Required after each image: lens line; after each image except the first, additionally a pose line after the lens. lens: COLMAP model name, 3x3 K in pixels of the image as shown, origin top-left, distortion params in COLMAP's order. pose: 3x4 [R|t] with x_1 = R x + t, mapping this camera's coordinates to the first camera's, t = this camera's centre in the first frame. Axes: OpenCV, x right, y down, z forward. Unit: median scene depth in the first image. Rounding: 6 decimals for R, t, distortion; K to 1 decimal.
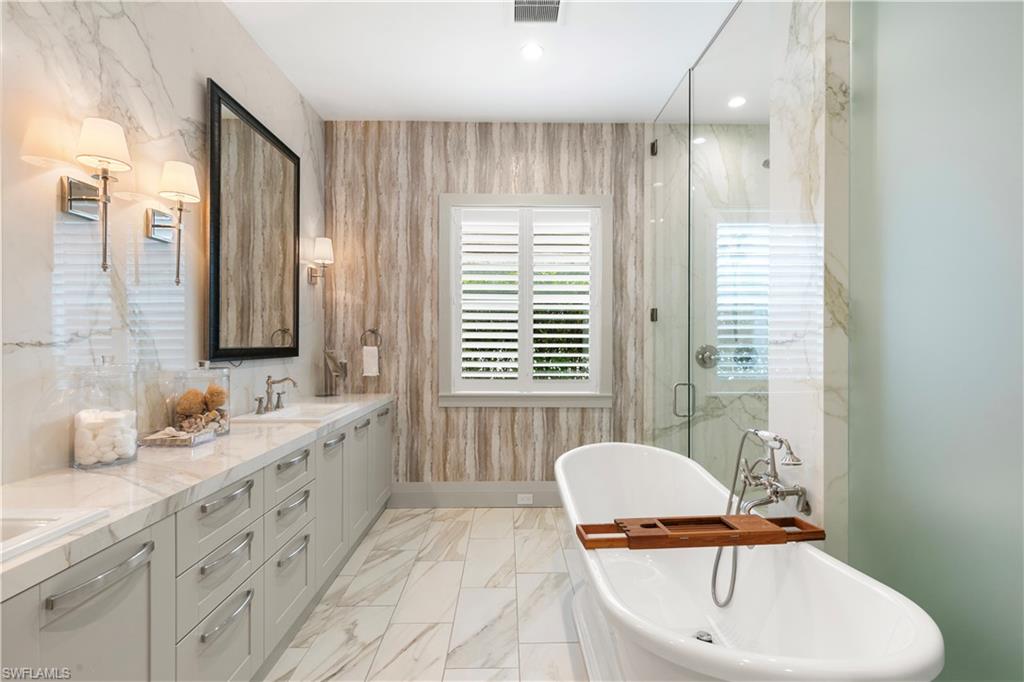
lens RADIAL K [[461.6, 0, 514.4], [0, 461.6, 342.5], [0, 0, 1]] dist [0.007522, -0.001564]
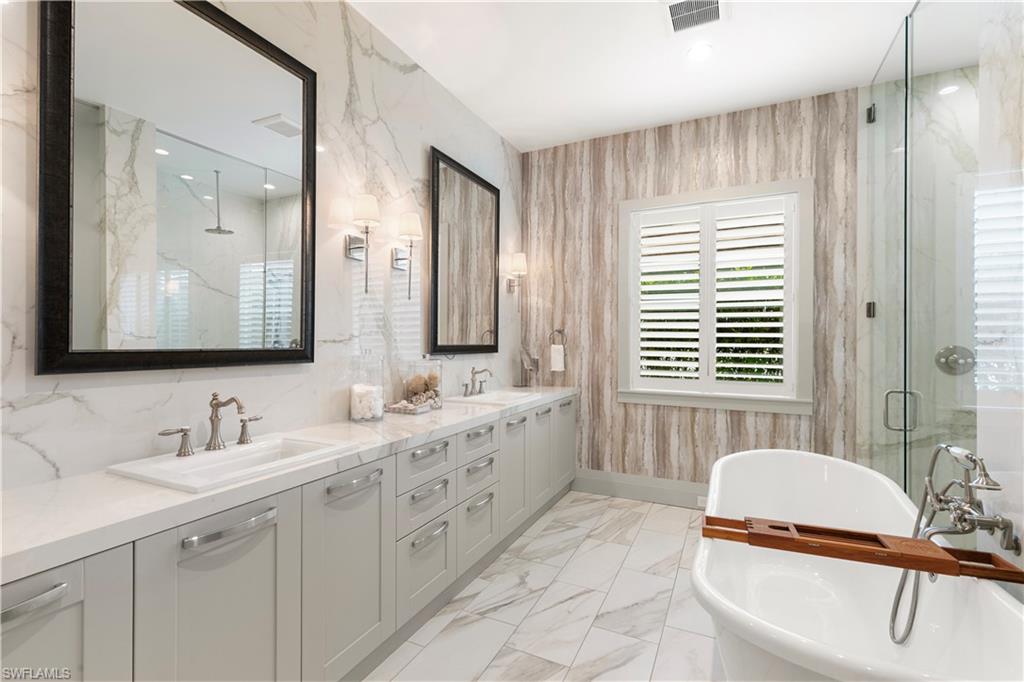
lens RADIAL K [[461.6, 0, 512.8], [0, 461.6, 341.3], [0, 0, 1]] dist [0.007522, -0.001564]
pose [[0.892736, 0.002679, -0.450572, 0.103835], [-0.003534, 0.999993, -0.001057, 0.001335], [0.450566, 0.002536, 0.892739, -0.061934]]
